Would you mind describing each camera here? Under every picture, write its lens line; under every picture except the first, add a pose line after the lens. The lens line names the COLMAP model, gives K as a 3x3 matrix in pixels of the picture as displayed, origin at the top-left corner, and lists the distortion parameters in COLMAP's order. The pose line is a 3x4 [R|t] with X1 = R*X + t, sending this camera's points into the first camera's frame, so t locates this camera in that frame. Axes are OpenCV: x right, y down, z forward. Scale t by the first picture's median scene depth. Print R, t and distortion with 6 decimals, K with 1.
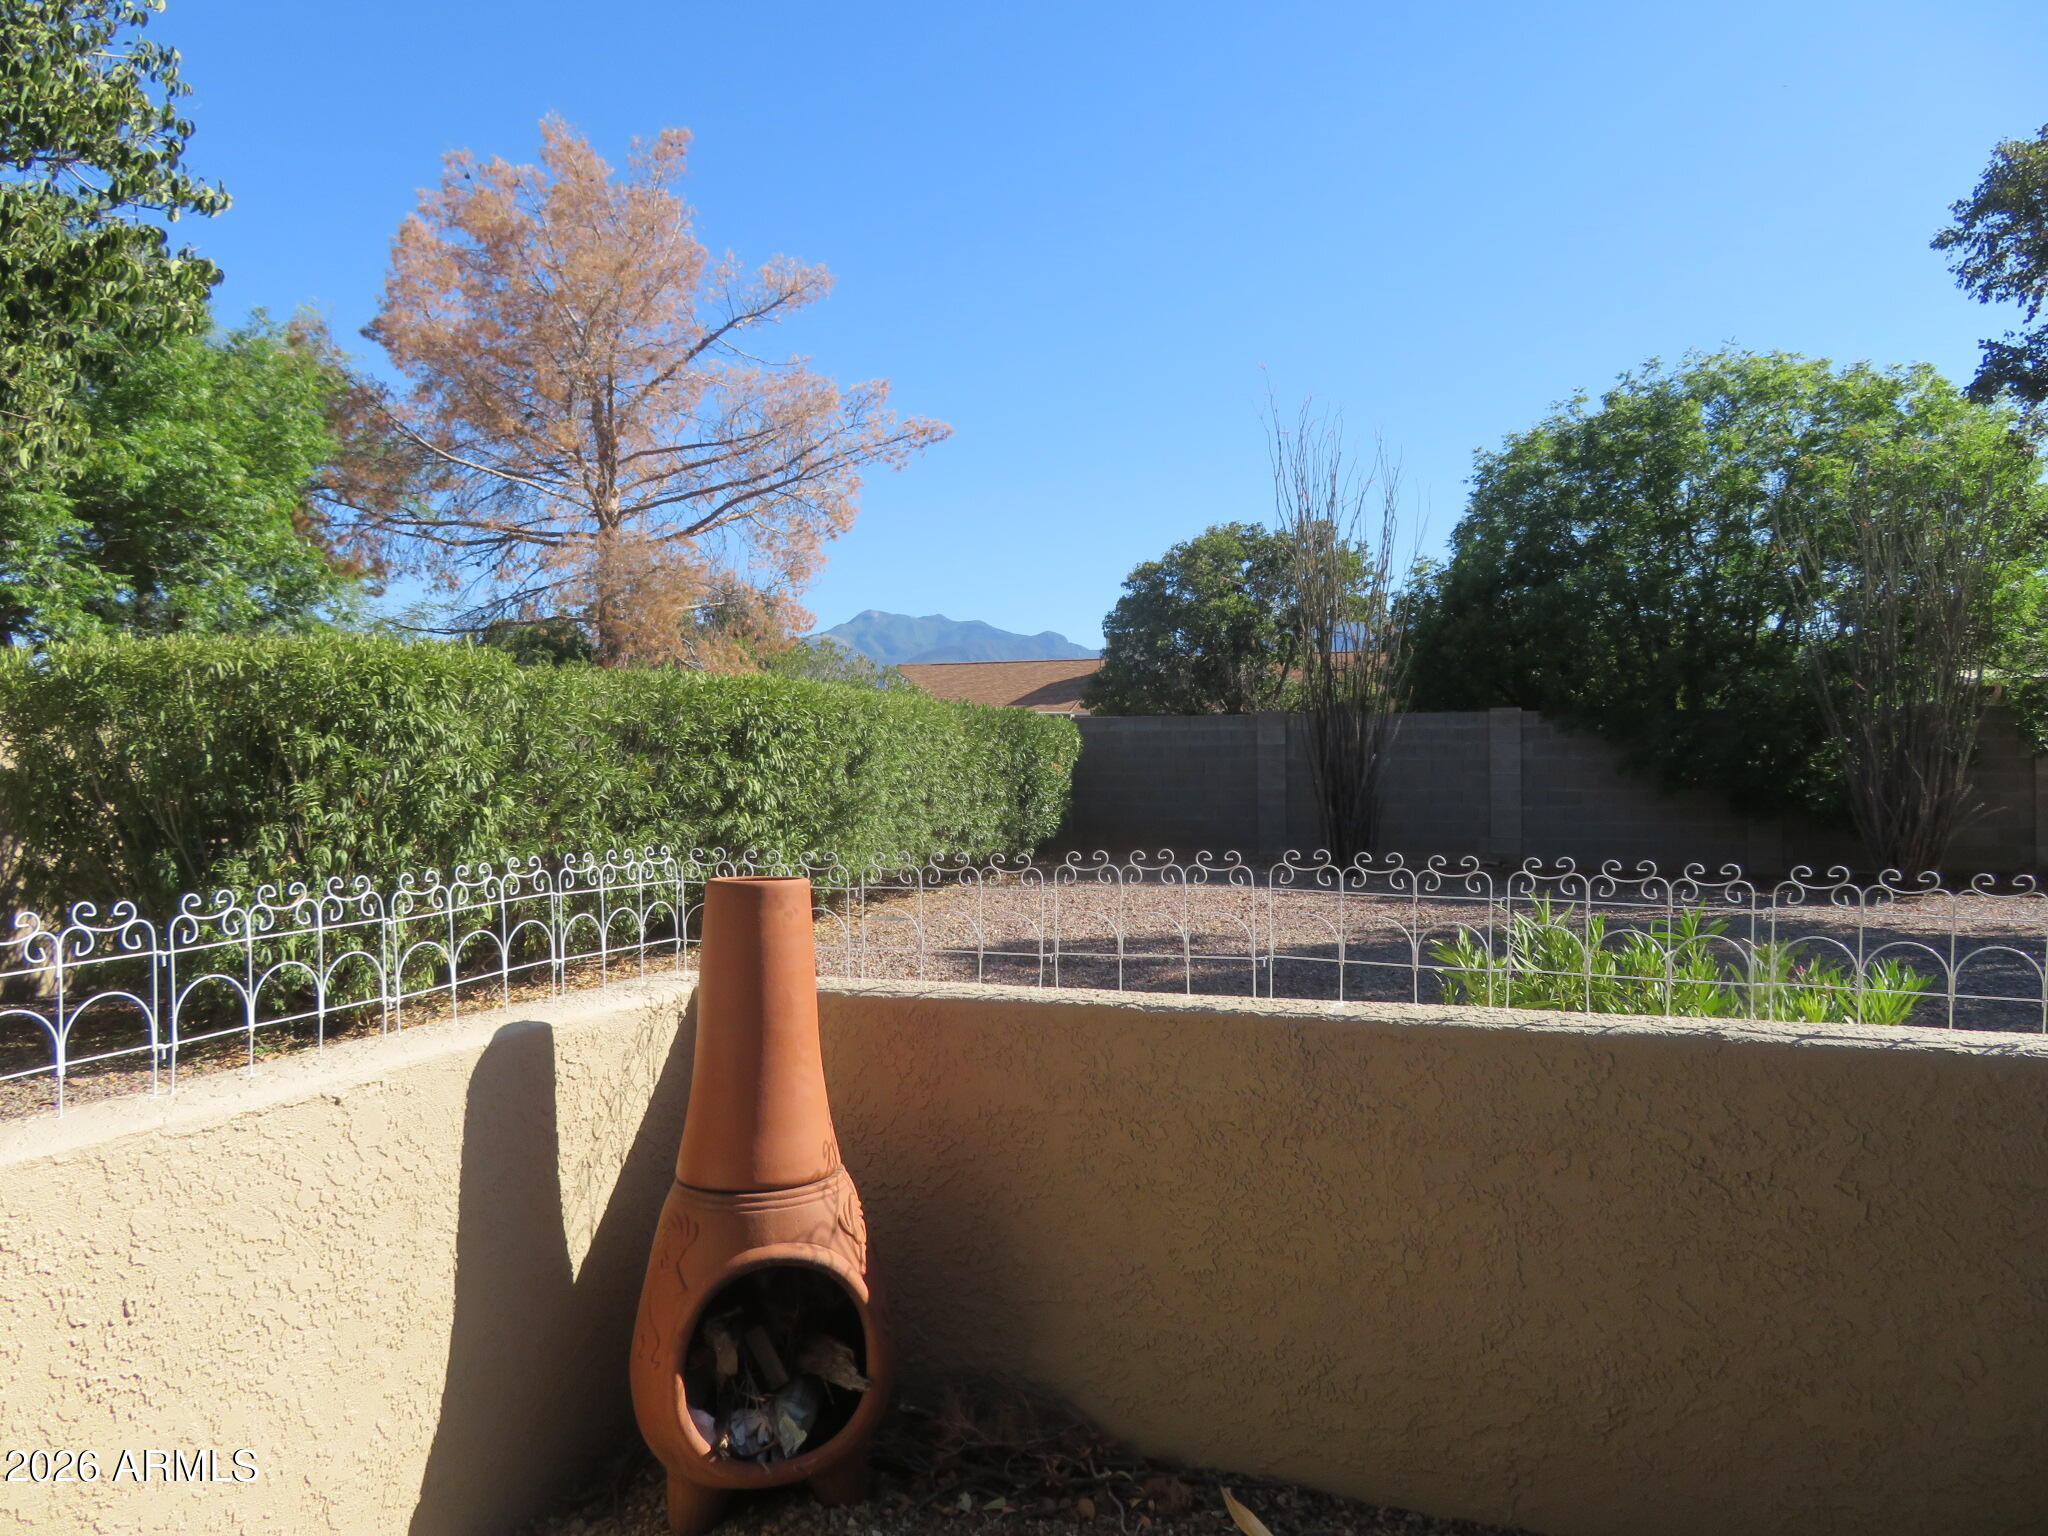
lens RADIAL K [[1476.9, 0, 1025.1], [0, 1476.9, 775.2], [0, 0, 1]] dist [-0.003086, 0.008951]
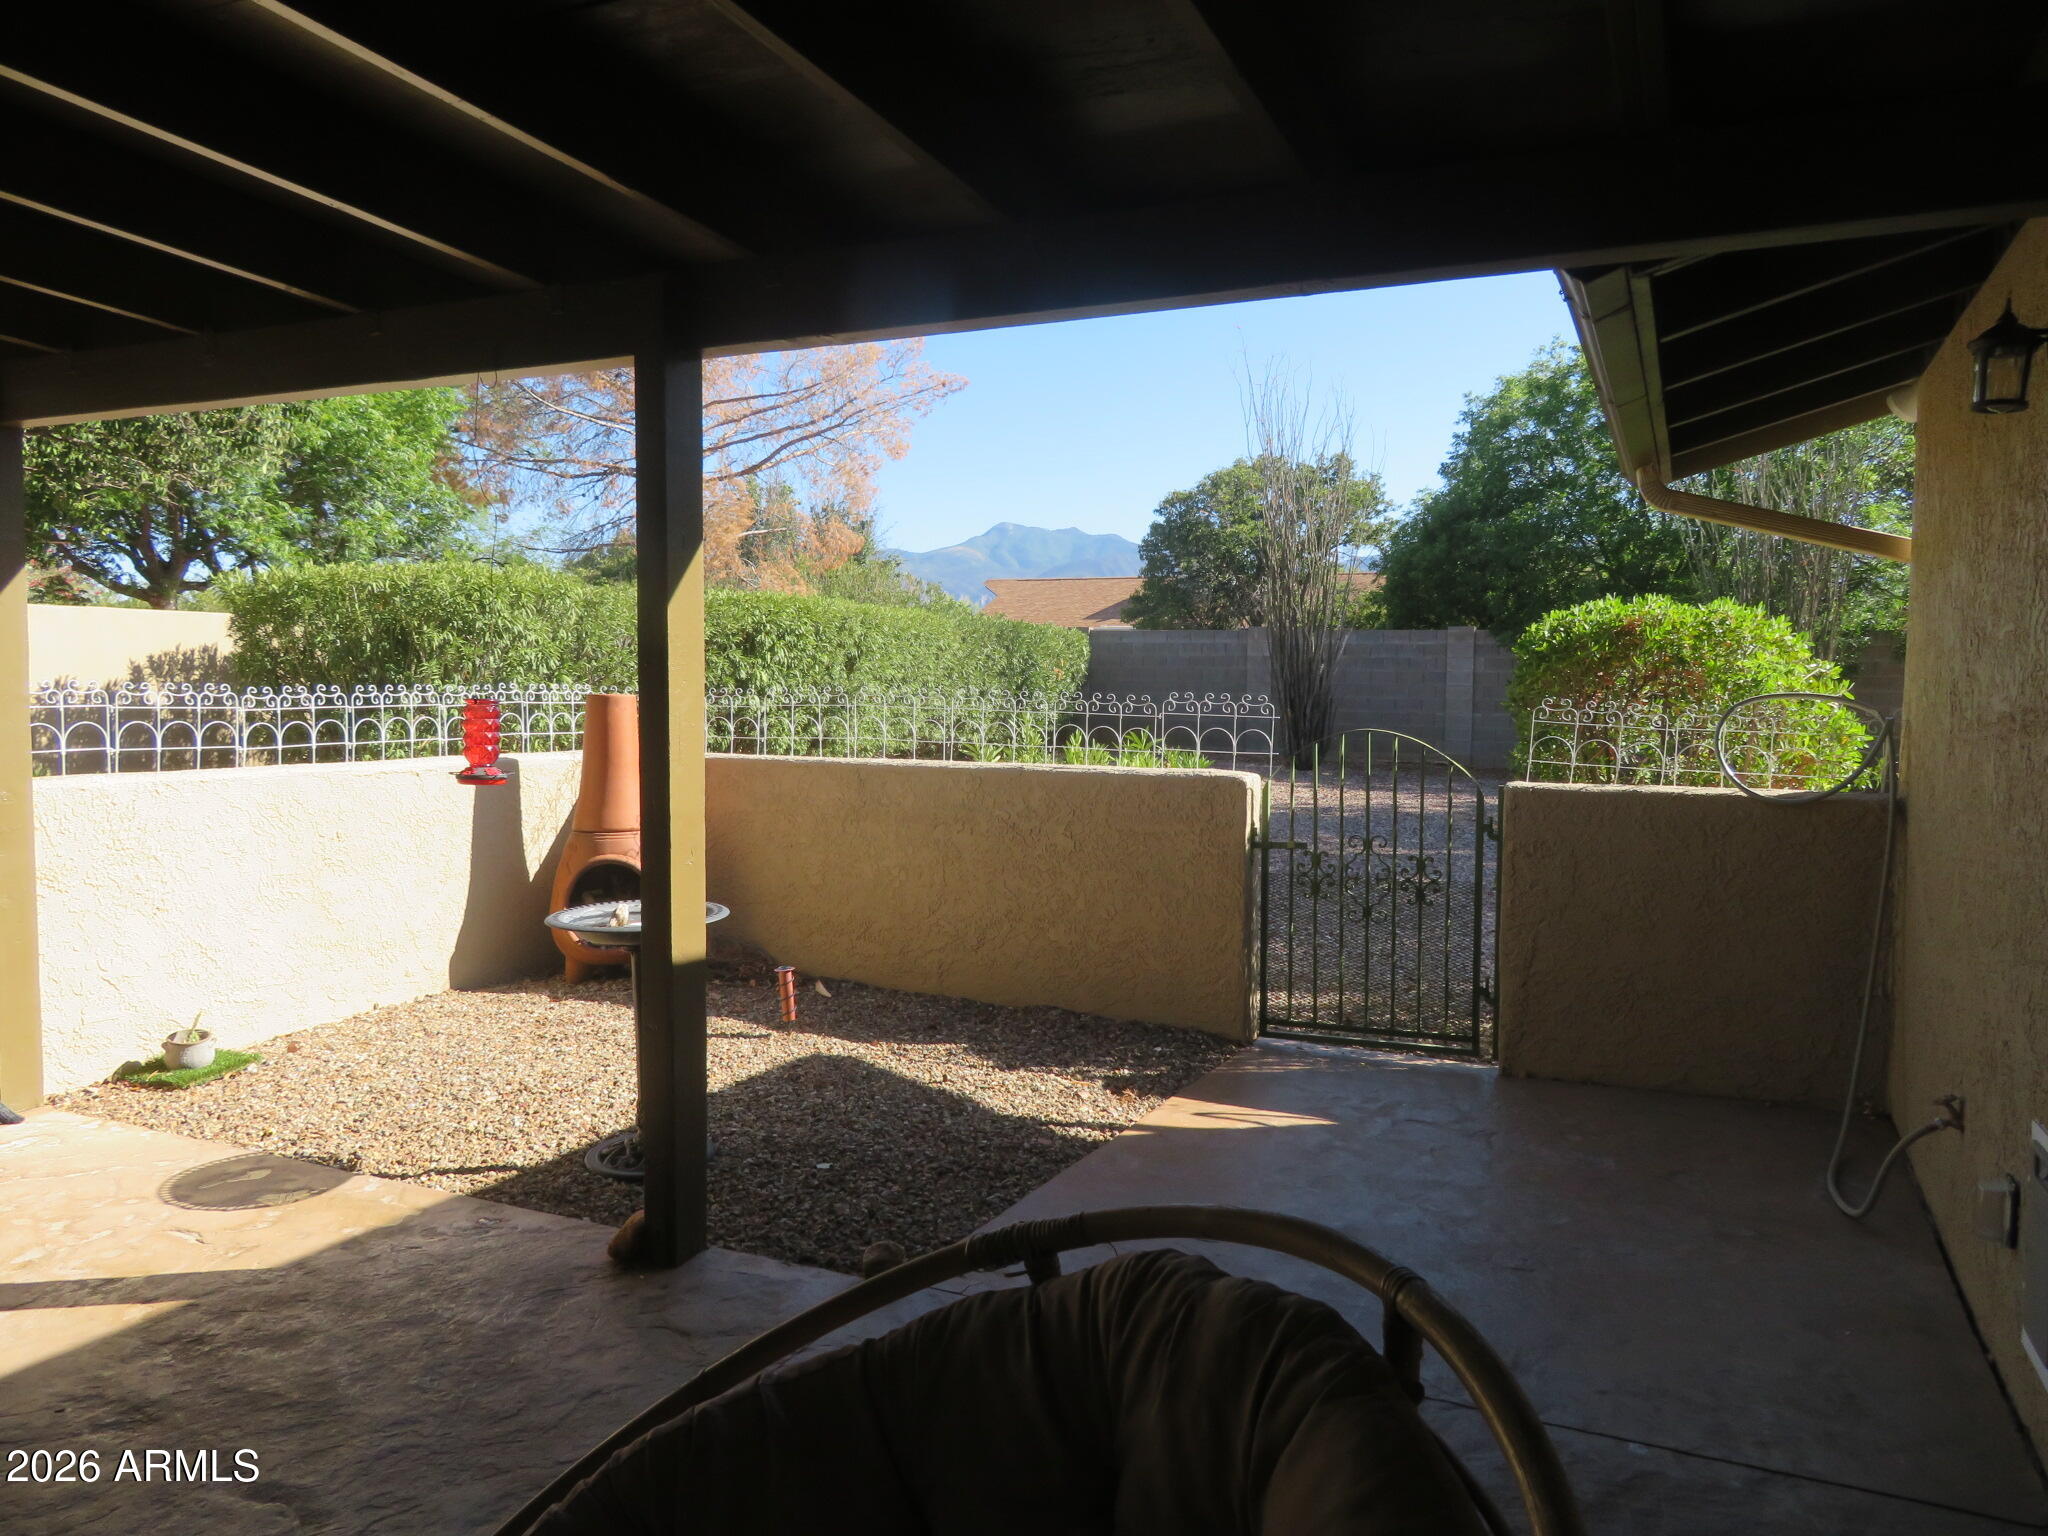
lens RADIAL K [[1476.9, 0, 1019.3], [0, 1476.9, 772.0], [0, 0, 1]] dist [-0.003086, 0.008951]
pose [[0.995606, 0.021549, -0.091125, 0.157501], [-0.016465, 0.998285, 0.056176, 0.013755], [0.092179, -0.054428, 0.994254, -0.281395]]
